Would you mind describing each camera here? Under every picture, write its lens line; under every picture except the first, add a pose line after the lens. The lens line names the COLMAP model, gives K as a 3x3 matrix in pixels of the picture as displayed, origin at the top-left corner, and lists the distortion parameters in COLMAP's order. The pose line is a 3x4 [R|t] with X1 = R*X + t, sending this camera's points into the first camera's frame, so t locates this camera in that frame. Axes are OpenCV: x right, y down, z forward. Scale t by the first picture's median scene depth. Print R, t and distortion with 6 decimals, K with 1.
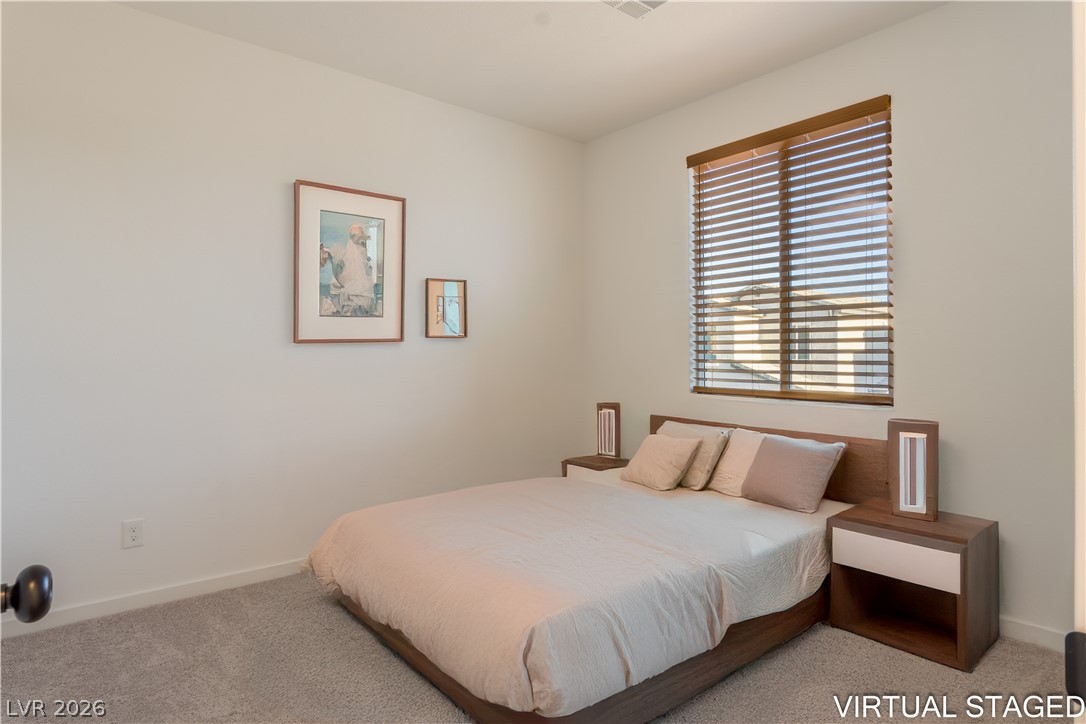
lens RADIAL K [[597.8, 0, 541.7], [0, 597.8, 355.9], [0, 0, 1]] dist [-0.002549, -0.000866]
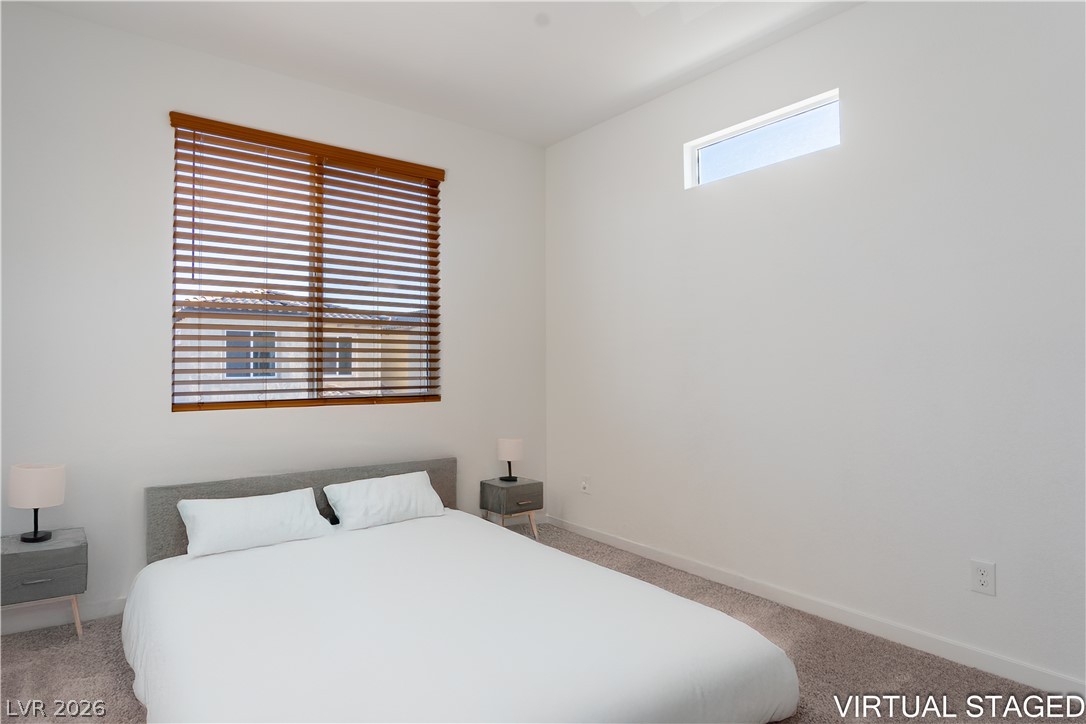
lens RADIAL K [[597.8, 0, 541.7], [0, 597.8, 355.9], [0, 0, 1]] dist [-0.002549, -0.000866]
pose [[0.024142, 0.012475, 0.999631, -0.644150], [0.001940, 0.999920, -0.012525, -0.000024], [-0.999707, 0.002242, 0.024116, 0.604981]]
